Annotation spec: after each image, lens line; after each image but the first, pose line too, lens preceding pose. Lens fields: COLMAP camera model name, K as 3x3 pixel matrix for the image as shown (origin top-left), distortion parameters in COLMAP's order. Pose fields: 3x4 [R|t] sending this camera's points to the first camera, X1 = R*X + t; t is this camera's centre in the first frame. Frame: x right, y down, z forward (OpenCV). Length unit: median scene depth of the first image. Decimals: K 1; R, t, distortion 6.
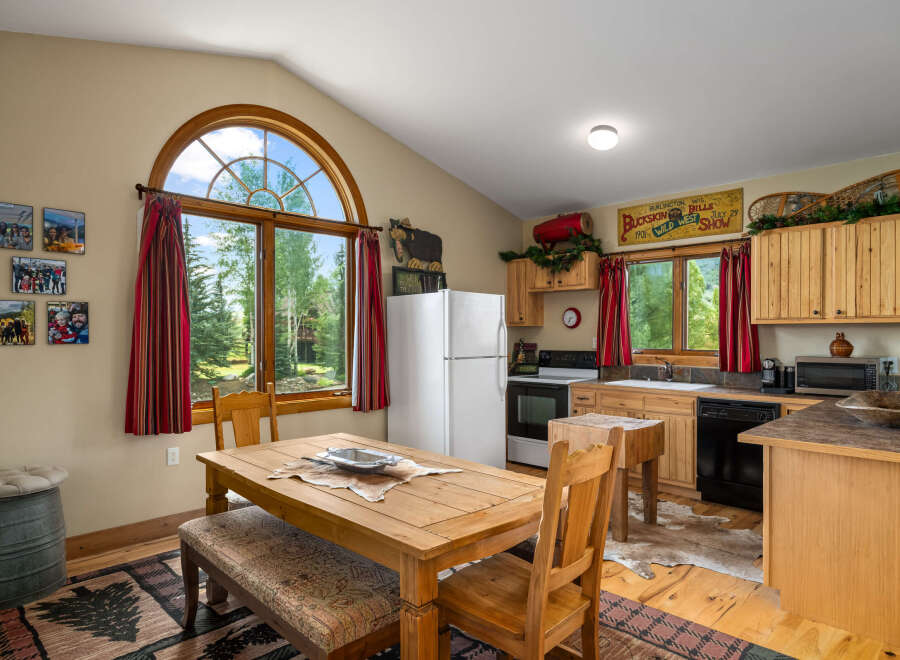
lens RADIAL K [[556.4, 0, 447.8], [0, 556.4, 336.3], [0, 0, 1]] dist [-0.006301, -0.001036]
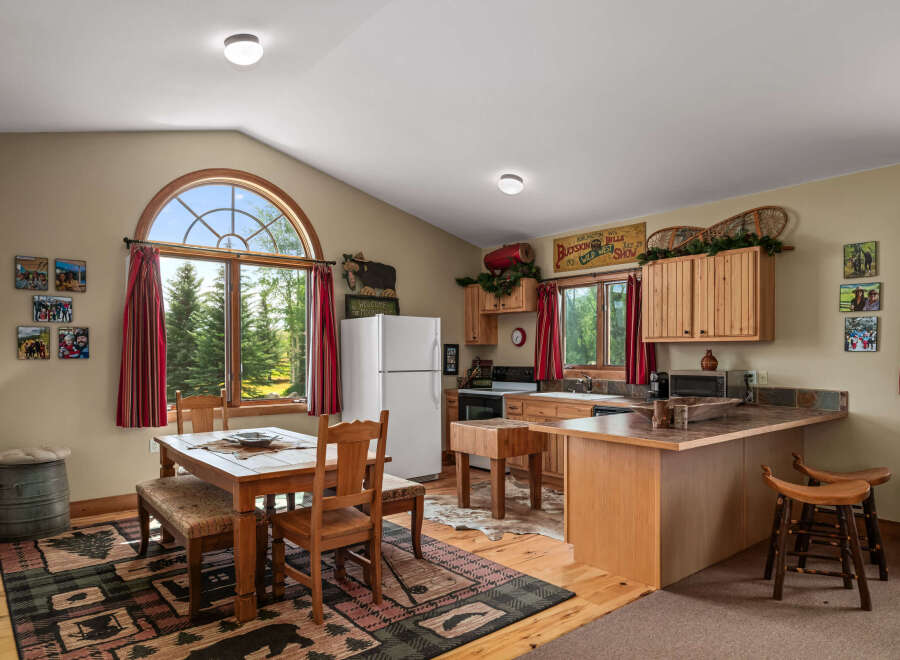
lens RADIAL K [[596.9, 0, 457.8], [0, 596.9, 357.7], [0, 0, 1]] dist [-0.007008, -0.002986]
pose [[0.995971, -0.000341, -0.089675, 0.293568], [0.000700, 0.999992, 0.003974, 0.005014], [0.089673, -0.004021, 0.995963, -0.280298]]
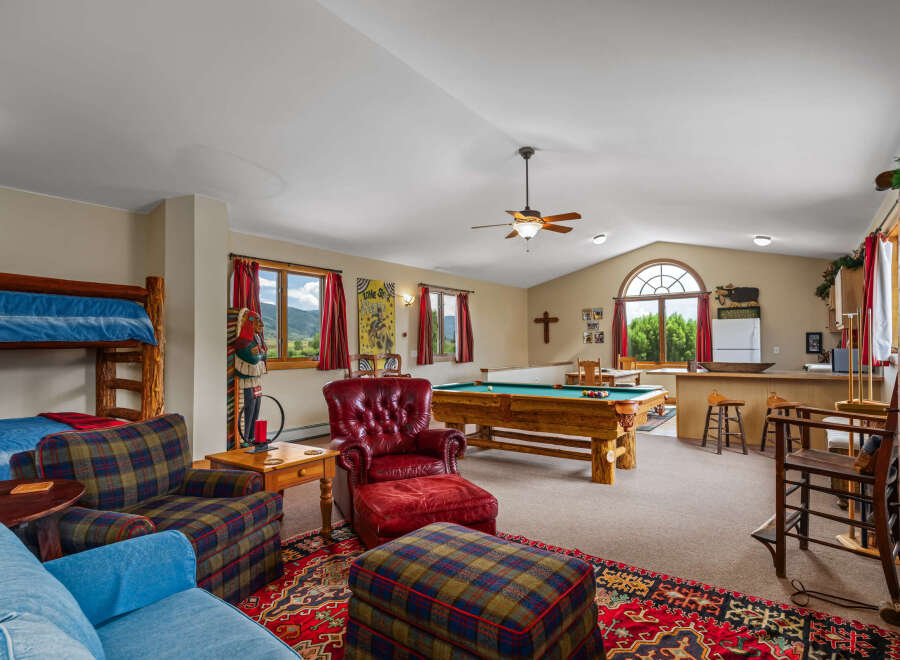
lens RADIAL K [[490.8, 0, 449.9], [0, 490.8, 335.7], [0, 0, 1]] dist [-0.004195, -0.000197]
pose [[0.142616, -0.016191, -0.989646, 1.943892], [0.007922, 0.999853, -0.015217, 0.005989], [0.989746, -0.005670, 0.142724, -0.384616]]
